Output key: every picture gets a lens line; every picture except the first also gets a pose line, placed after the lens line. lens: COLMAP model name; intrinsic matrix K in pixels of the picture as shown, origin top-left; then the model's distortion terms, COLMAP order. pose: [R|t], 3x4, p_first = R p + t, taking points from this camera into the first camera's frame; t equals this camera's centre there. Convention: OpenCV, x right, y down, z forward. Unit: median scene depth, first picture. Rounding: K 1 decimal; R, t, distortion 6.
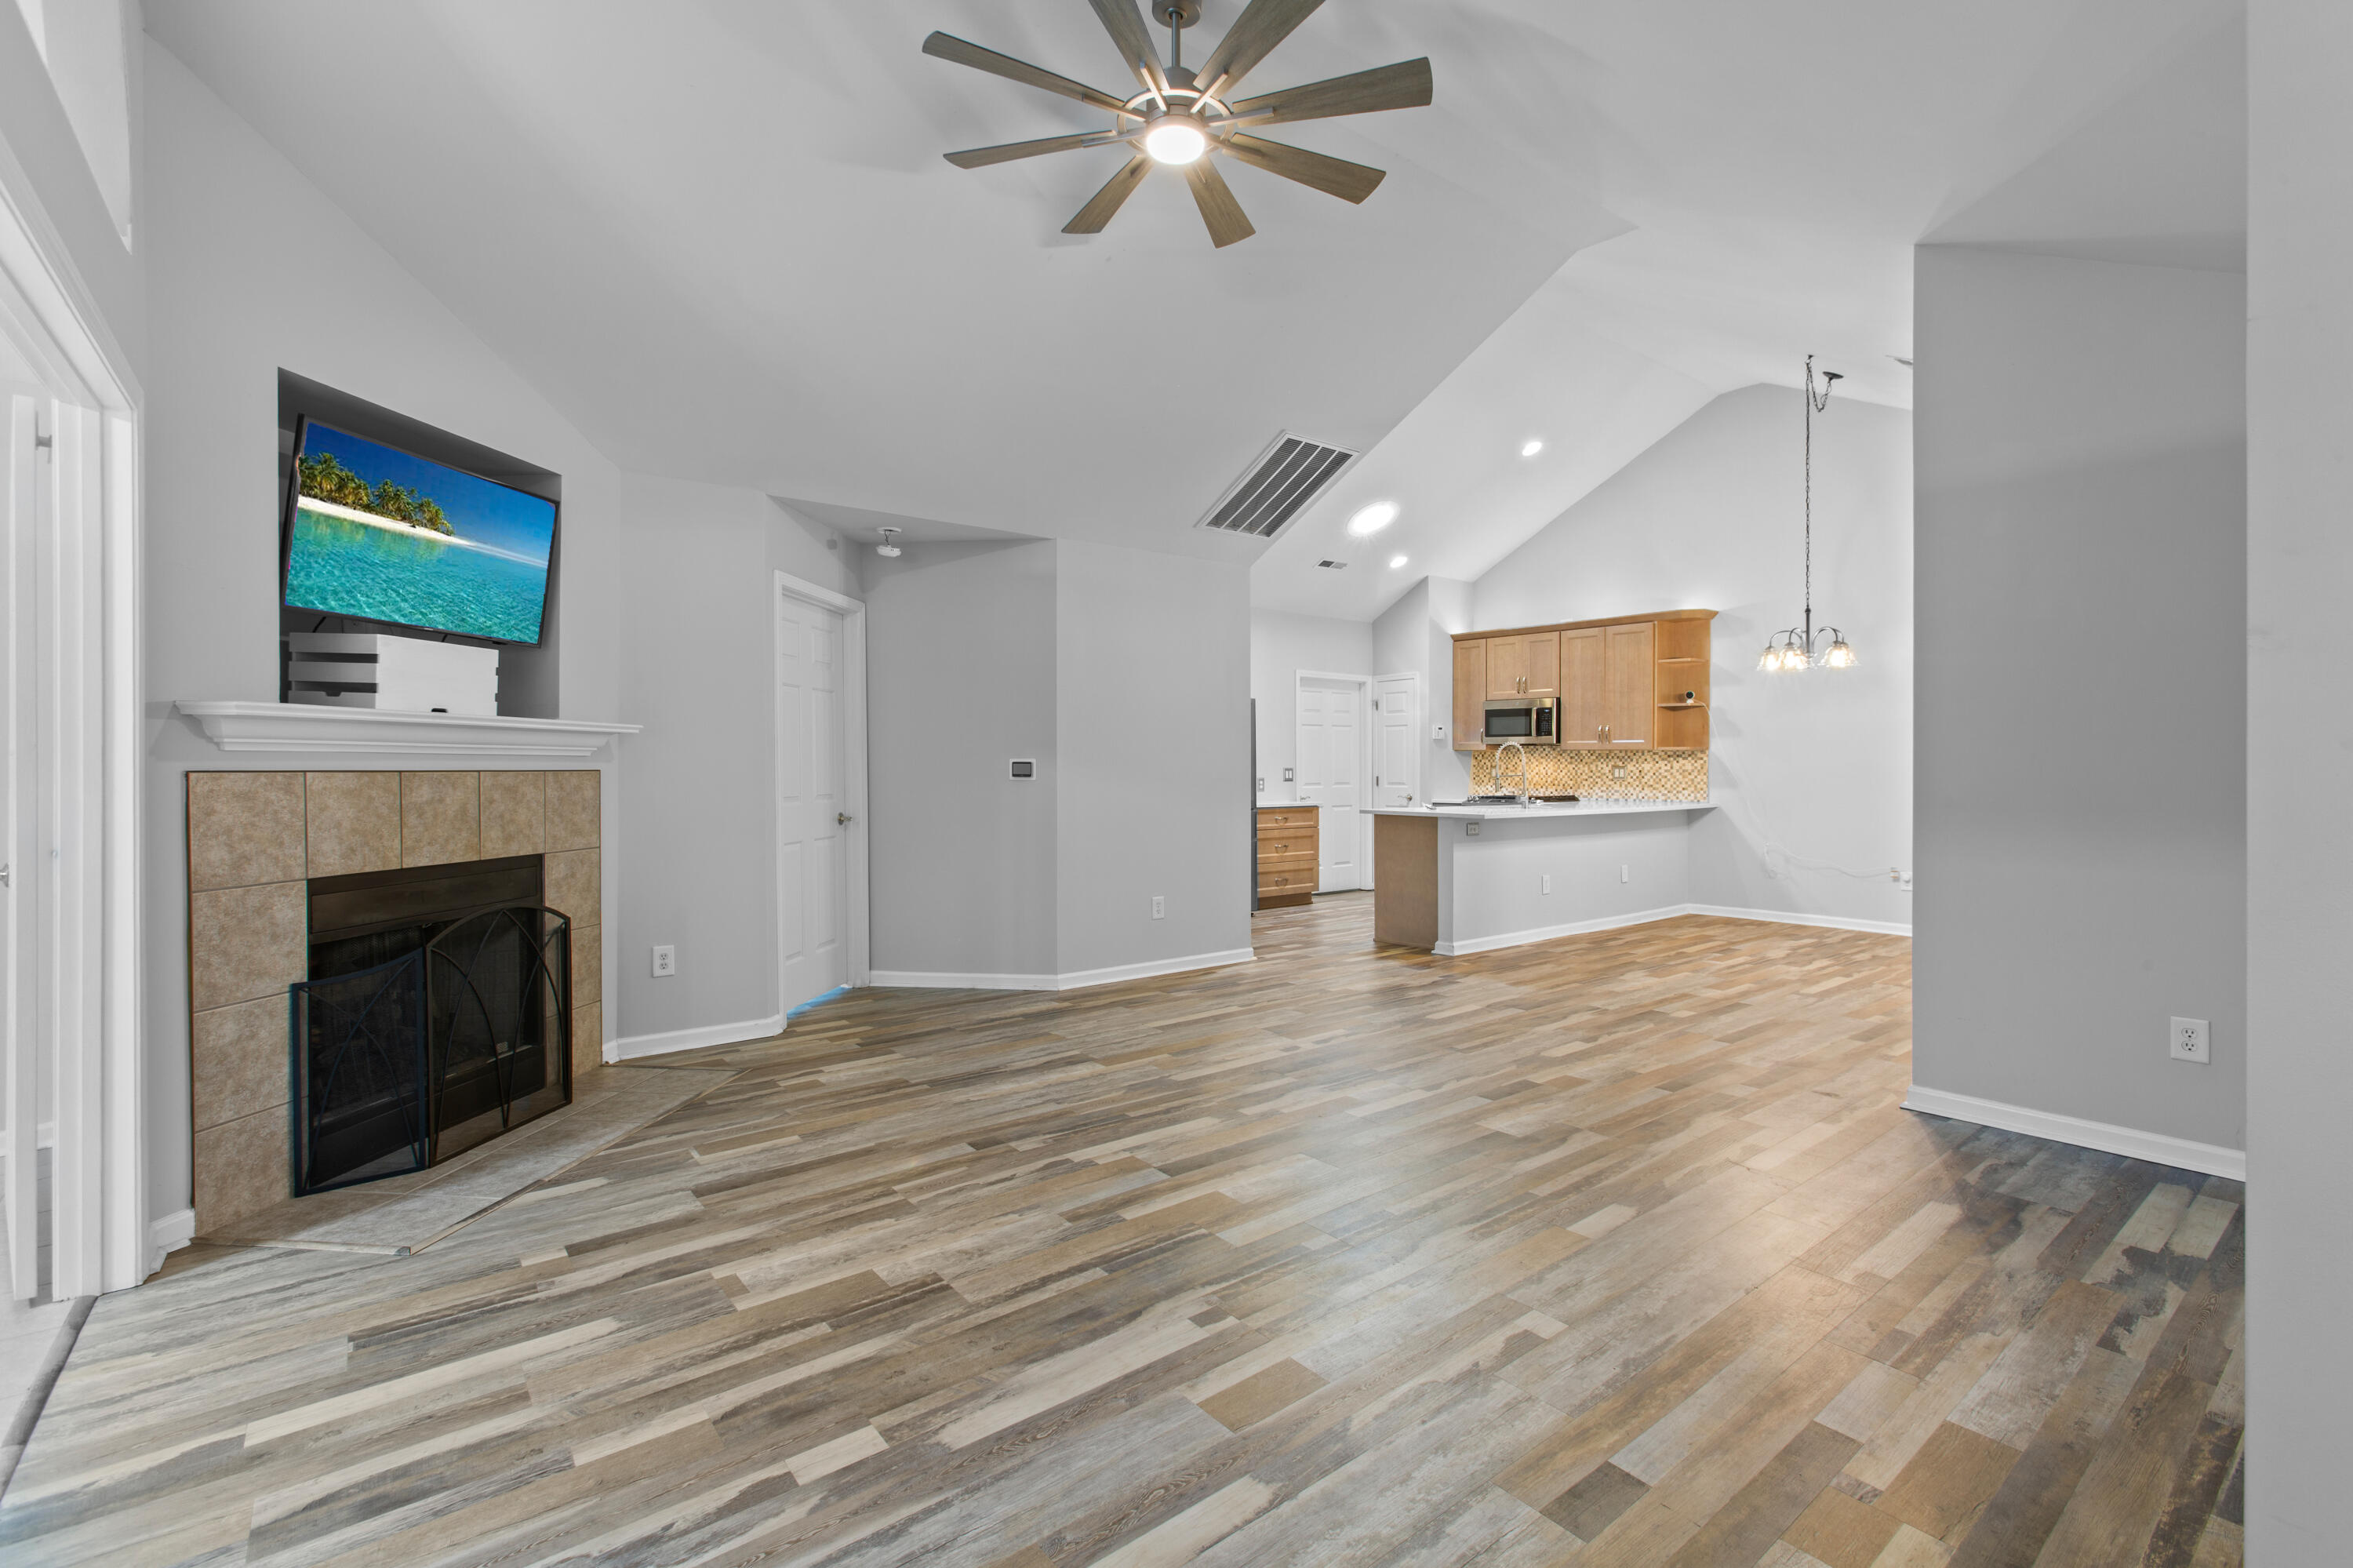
lens RADIAL K [[1045.5, 0, 1190.0], [0, 1045.5, 771.3], [0, 0, 1]] dist [-0.009818, 0.000637]
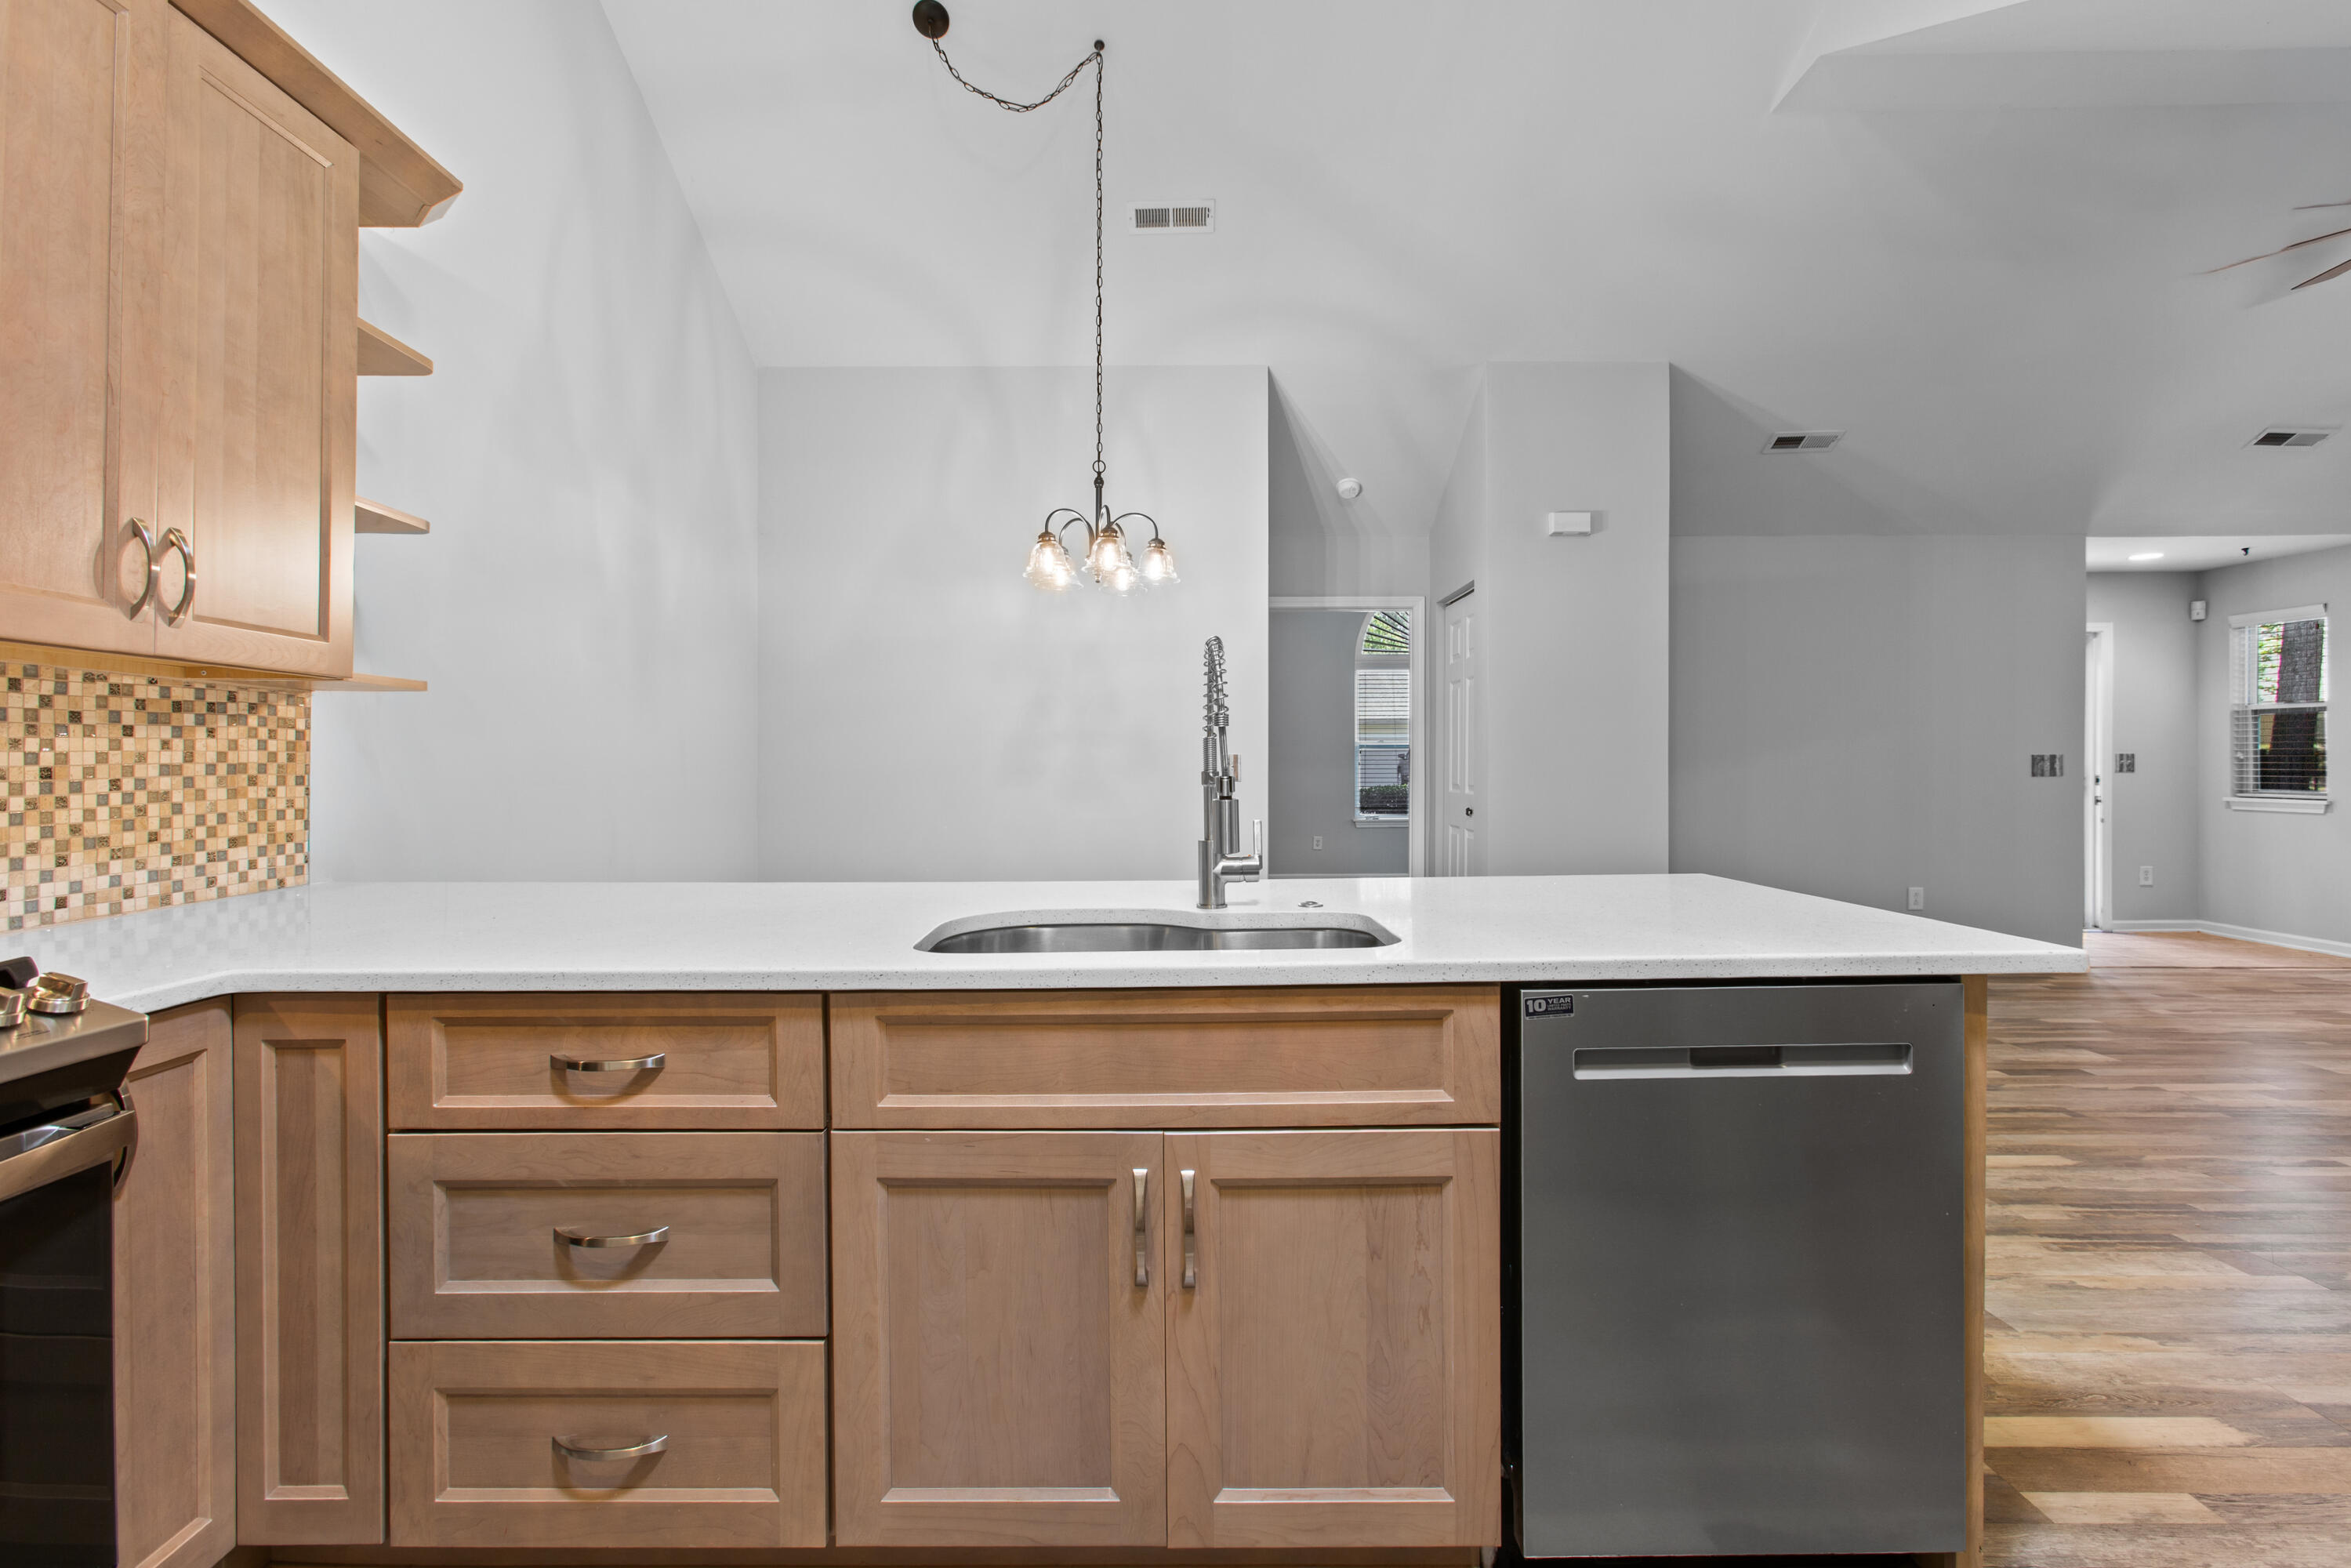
lens RADIAL K [[1075.7, 0, 1149.7], [0, 1075.7, 765.6], [0, 0, 1]] dist [0.000253, 0.000058]
pose [[-0.776556, 0.003617, 0.630038, 0.313779], [0.008049, 0.999959, 0.004180, -0.001057], [-0.629997, 0.008317, -0.776553, 2.317129]]
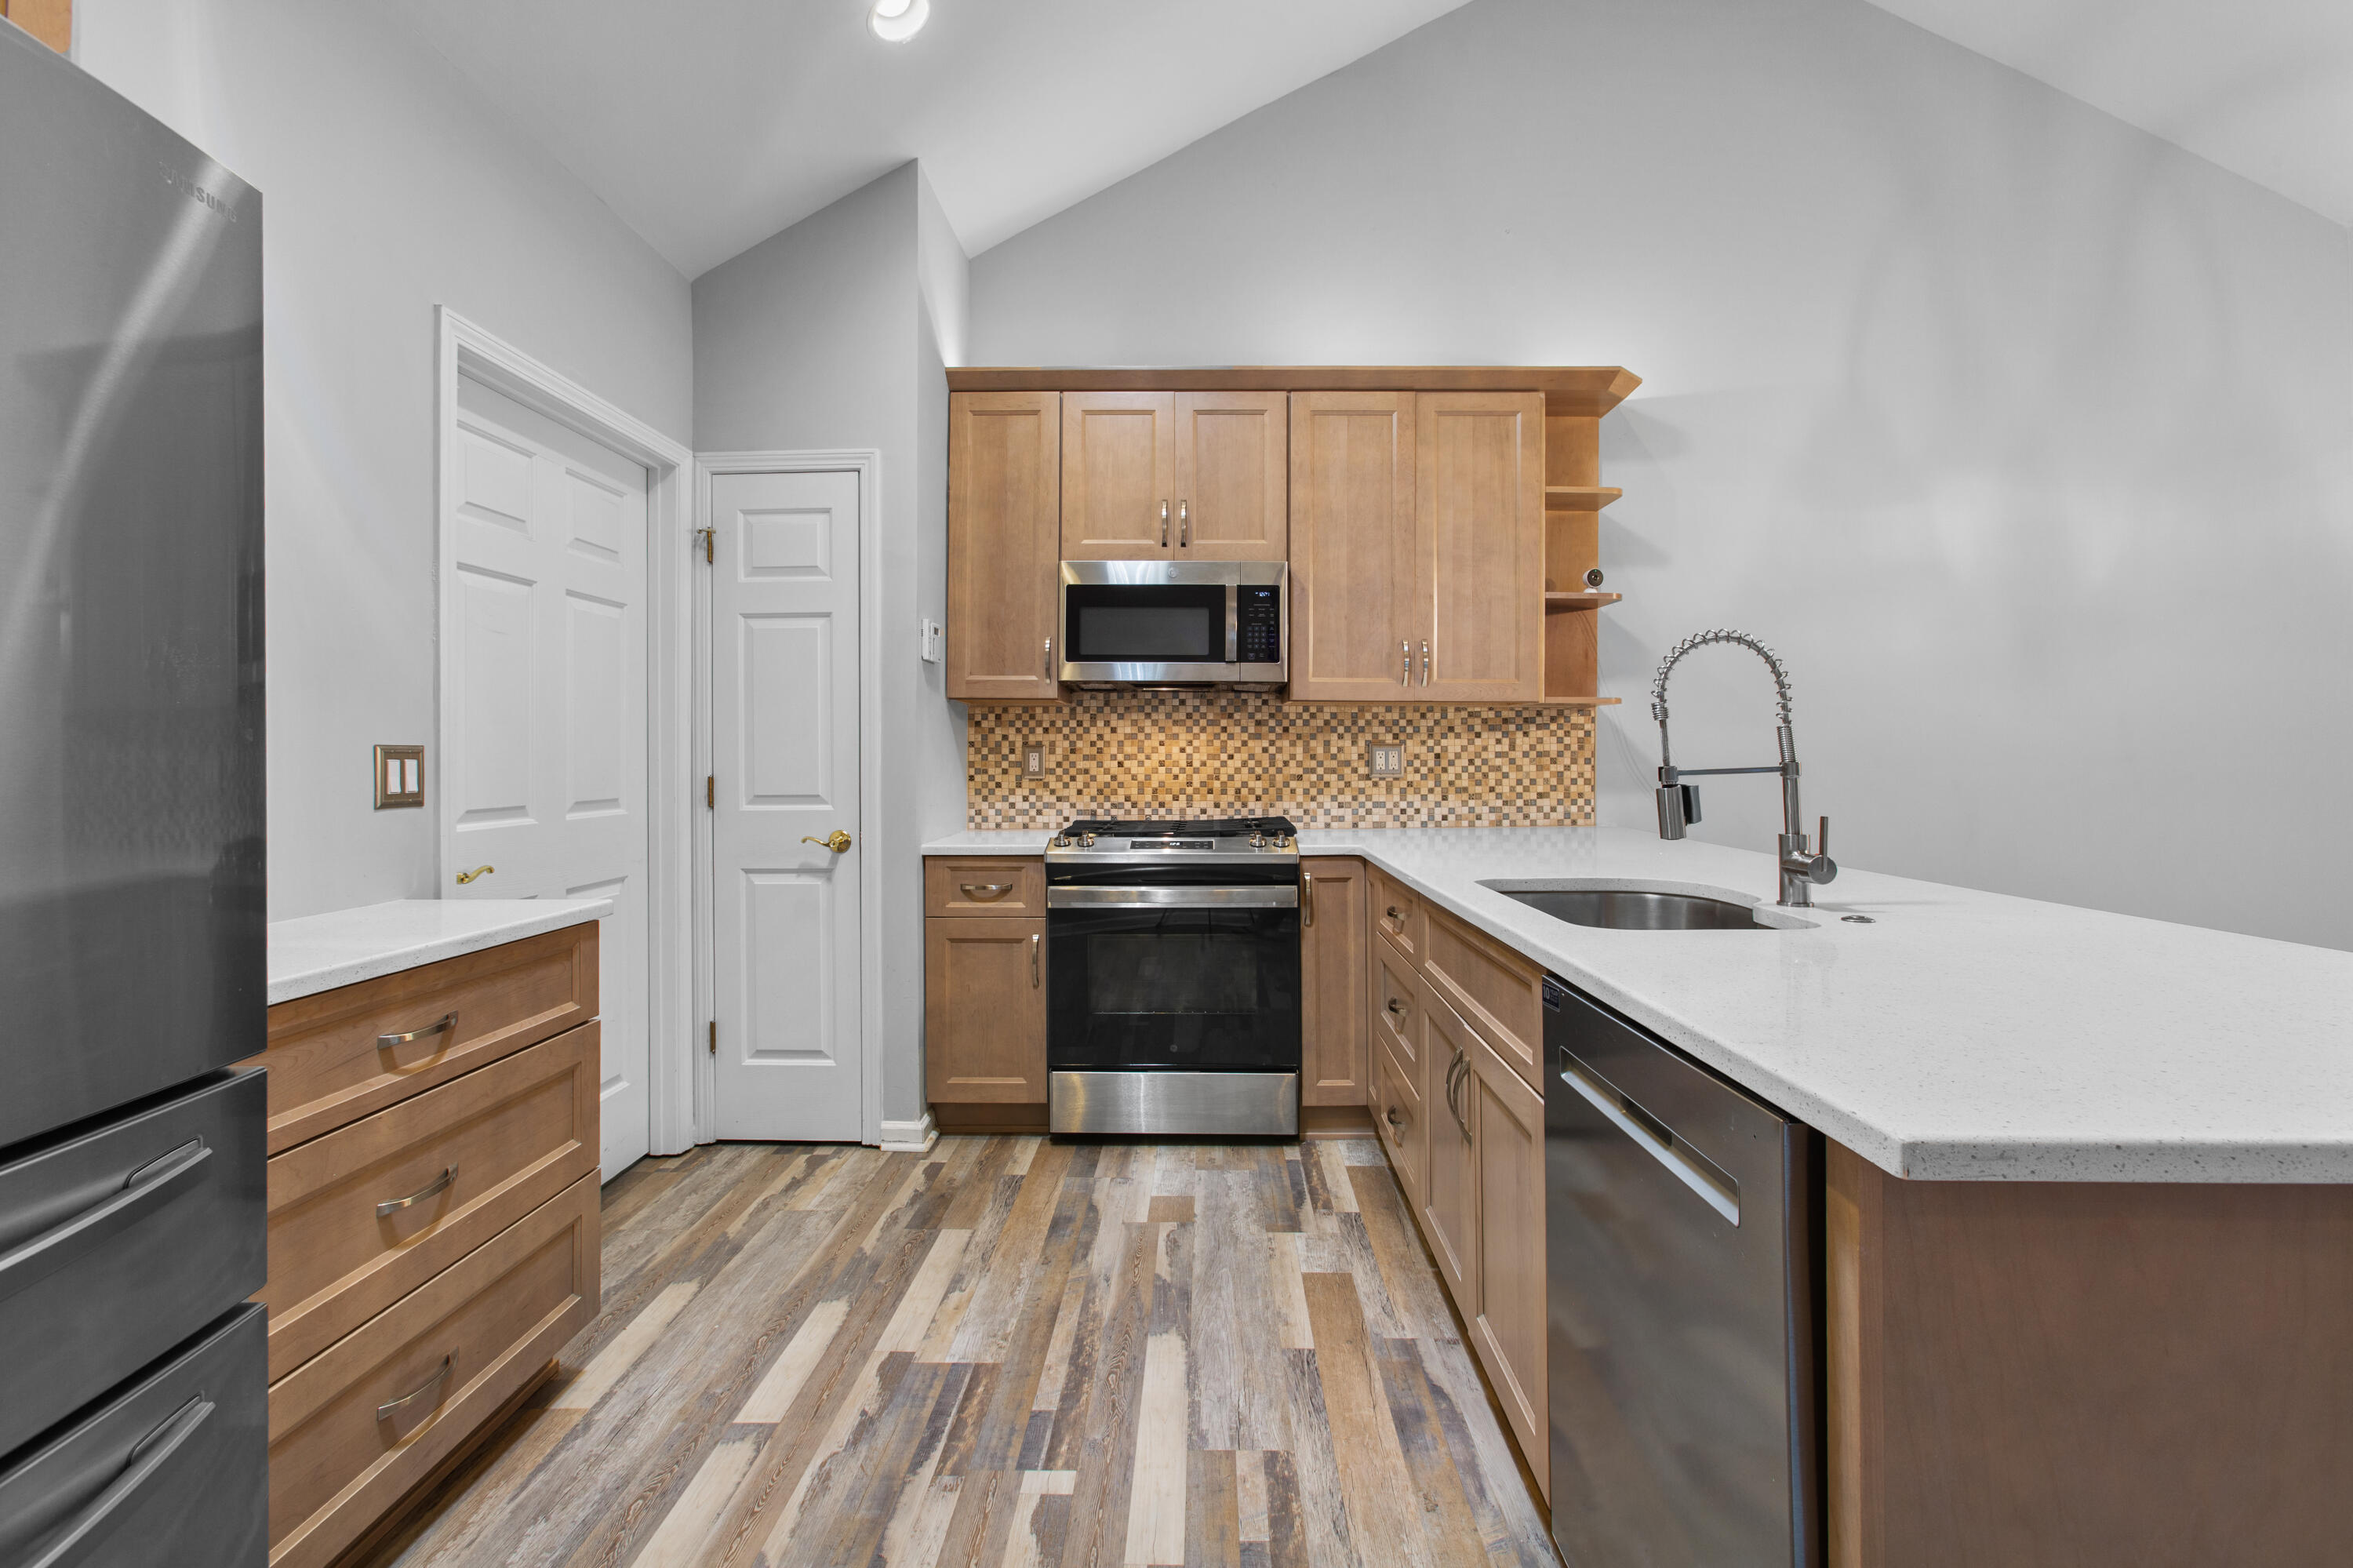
lens RADIAL K [[1047.3, 0, 1182.3], [0, 1047.3, 737.0], [0, 0, 1]] dist [-0.040485, 0.000272]
pose [[0.645677, 0.011291, 0.763527, 0.090762], [0.005828, 0.999789, -0.019714, 0.000329], [-0.763589, 0.017179, 0.645475, 1.816495]]
